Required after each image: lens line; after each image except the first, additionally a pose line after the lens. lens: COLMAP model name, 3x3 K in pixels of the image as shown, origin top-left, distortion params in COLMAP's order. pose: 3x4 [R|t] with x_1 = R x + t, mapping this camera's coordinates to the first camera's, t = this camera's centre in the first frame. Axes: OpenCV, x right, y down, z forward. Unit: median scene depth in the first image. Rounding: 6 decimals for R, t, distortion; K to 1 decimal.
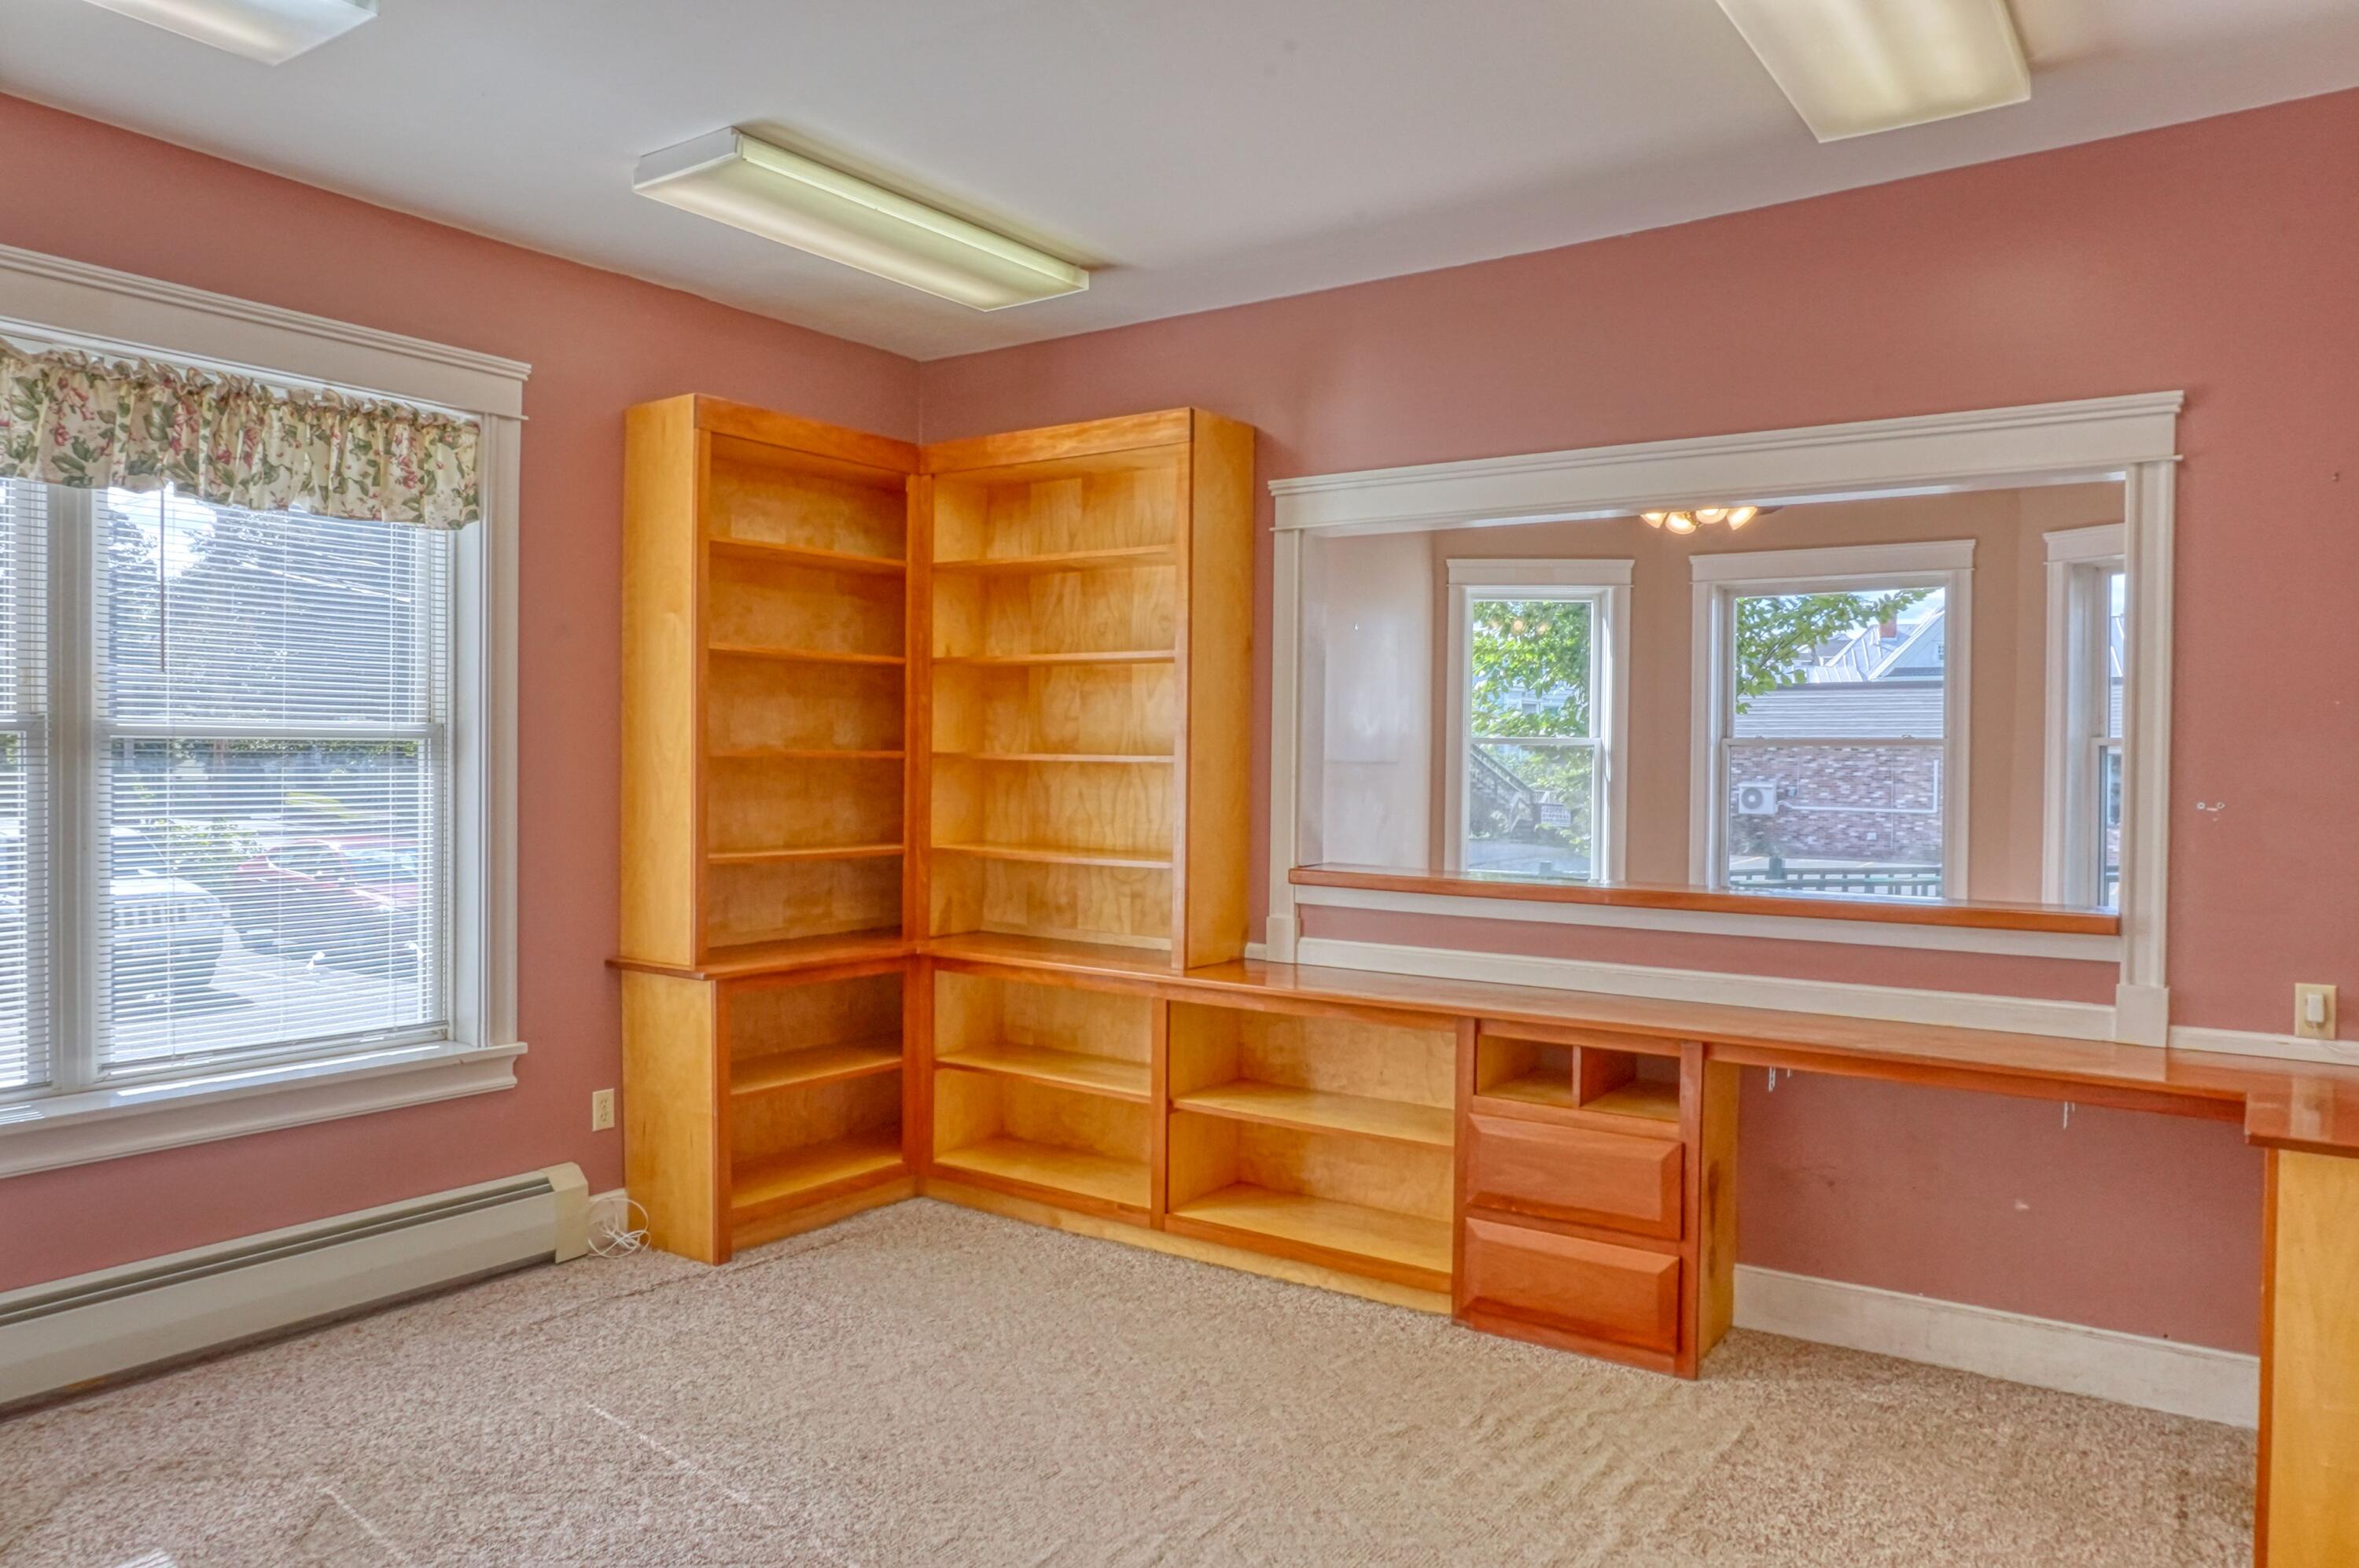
lens RADIAL K [[1580.5, 0, 1178.1], [0, 1580.5, 777.2], [0, 0, 1]] dist [-0.046157, 0.027609]
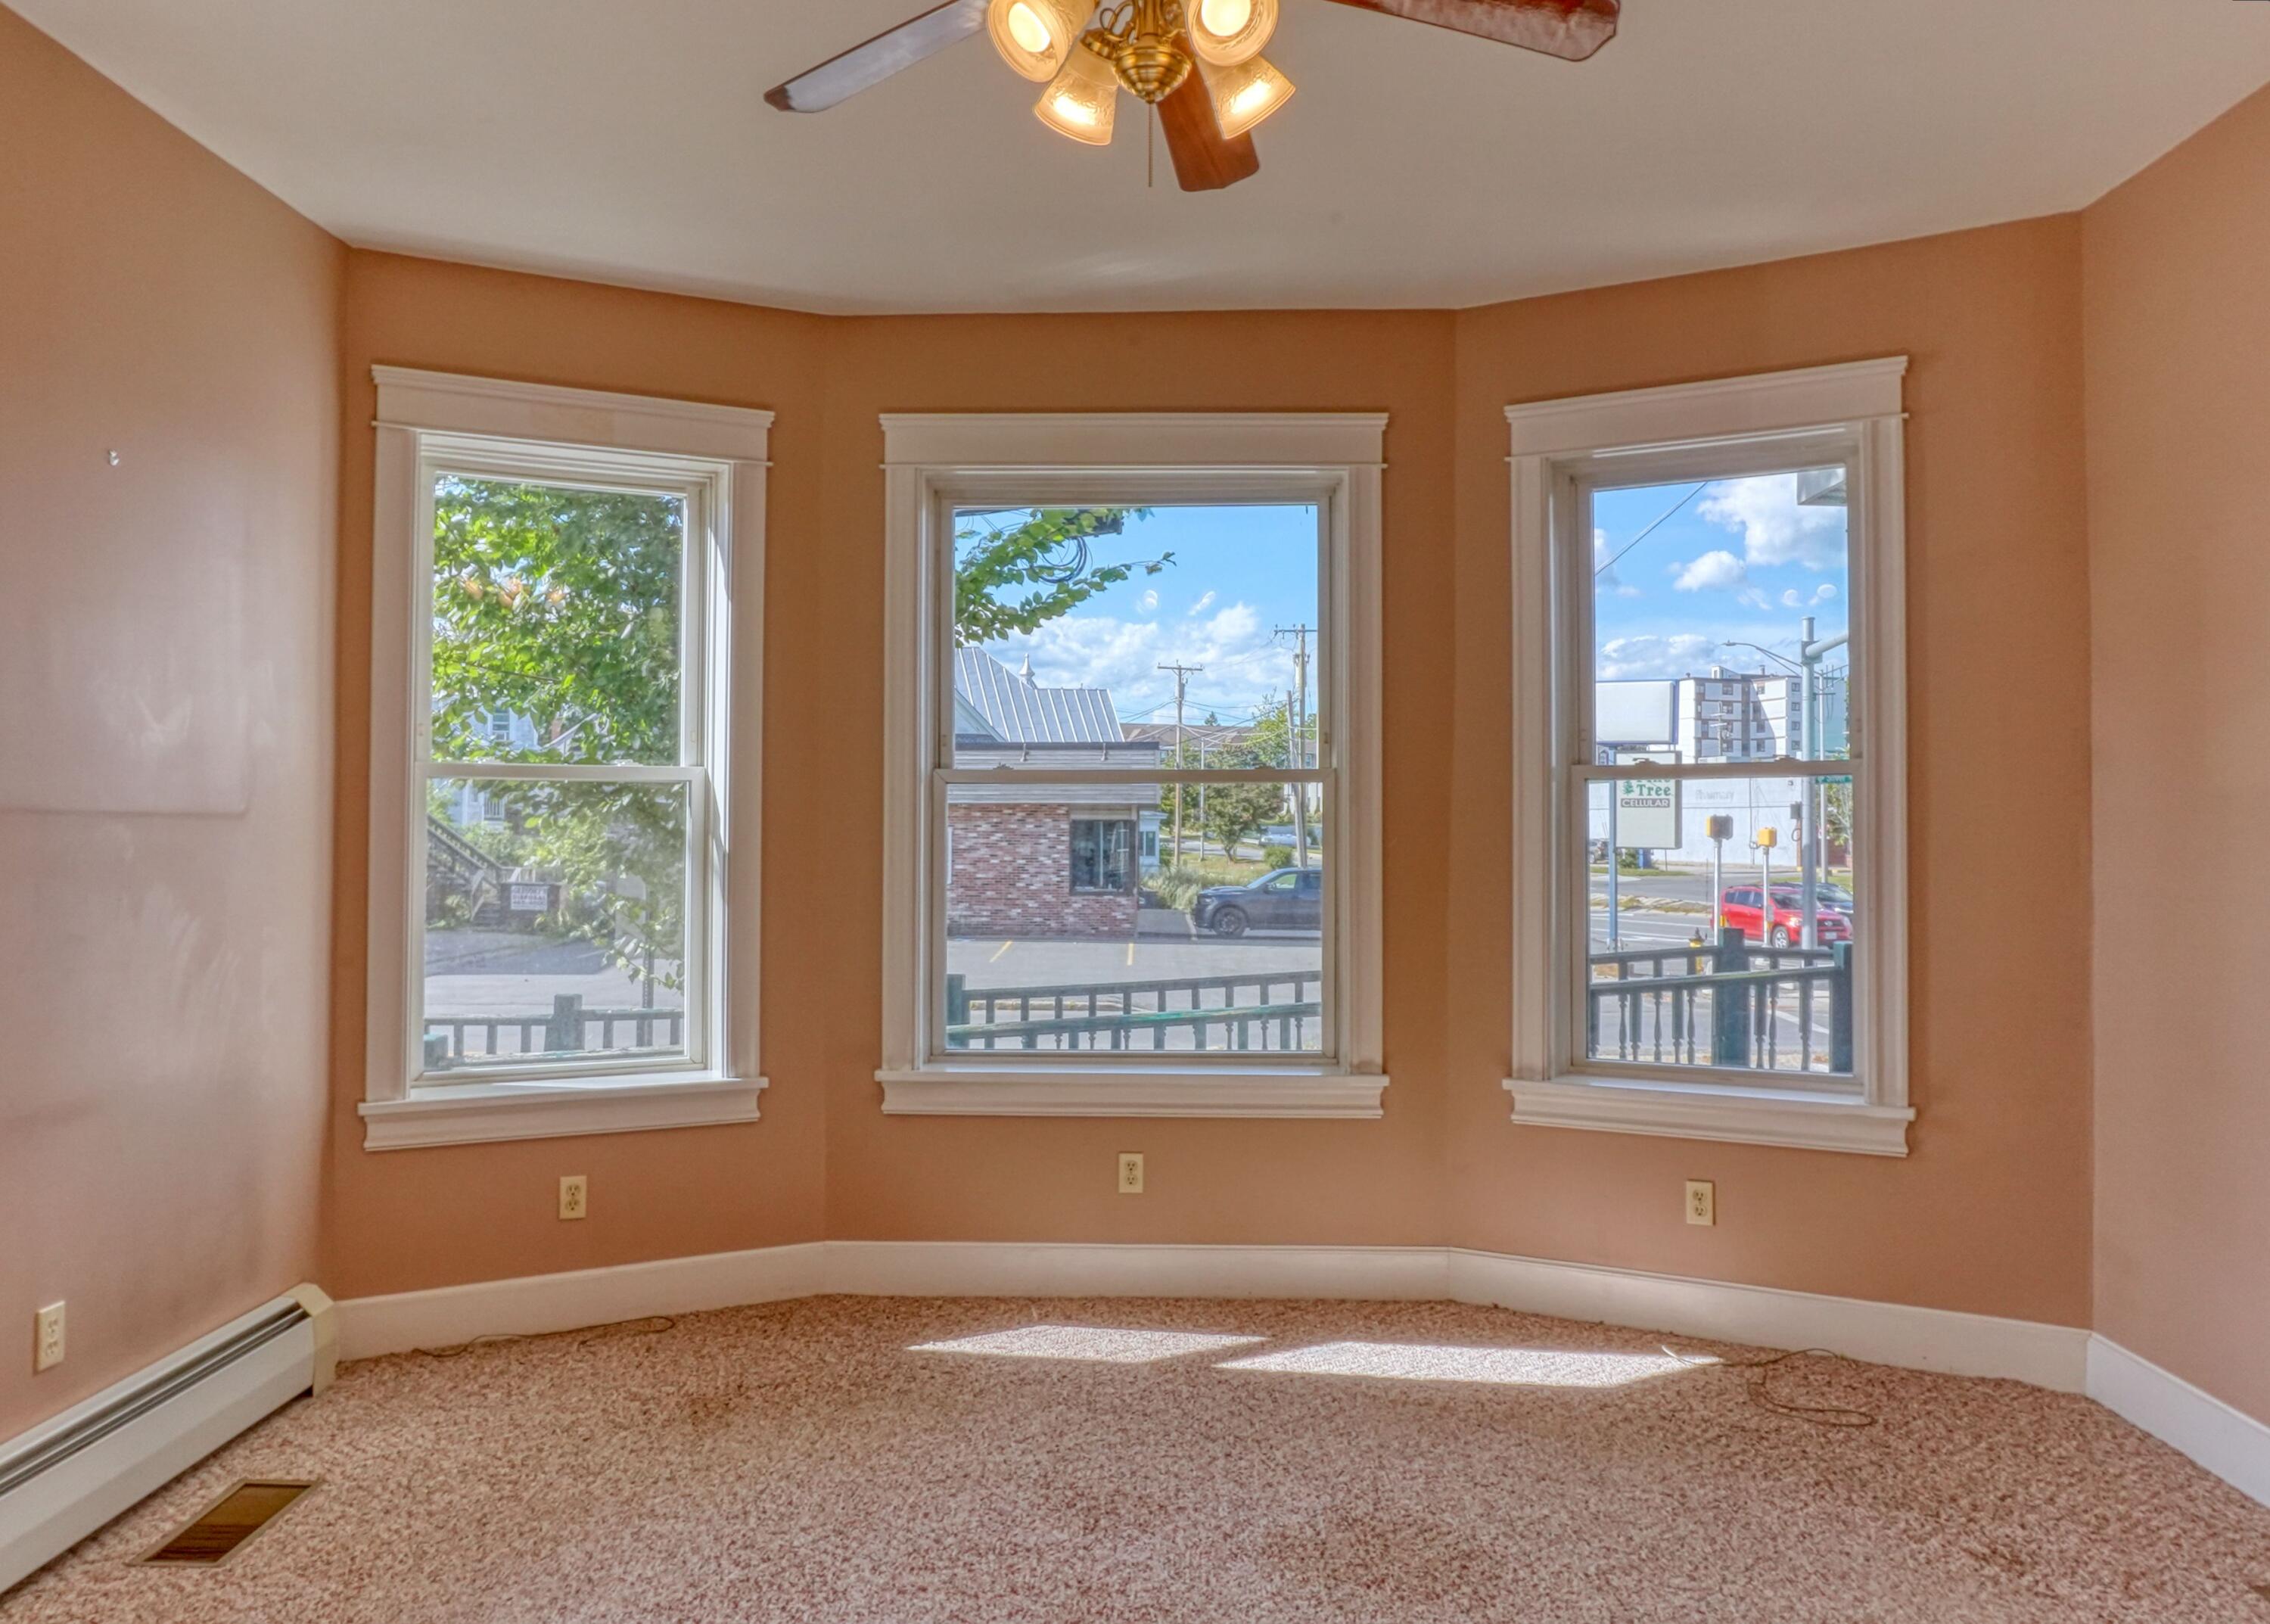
lens RADIAL K [[1655.2, 0, 1129.7], [0, 1655.2, 810.9], [0, 0, 1]] dist [-0.002747, -0.001444]
pose [[0.830548, -0.001102, 0.556946, 0.086906], [0.014209, 0.999714, -0.019211, 0.001517], [-0.556766, 0.023869, 0.830327, 0.489893]]
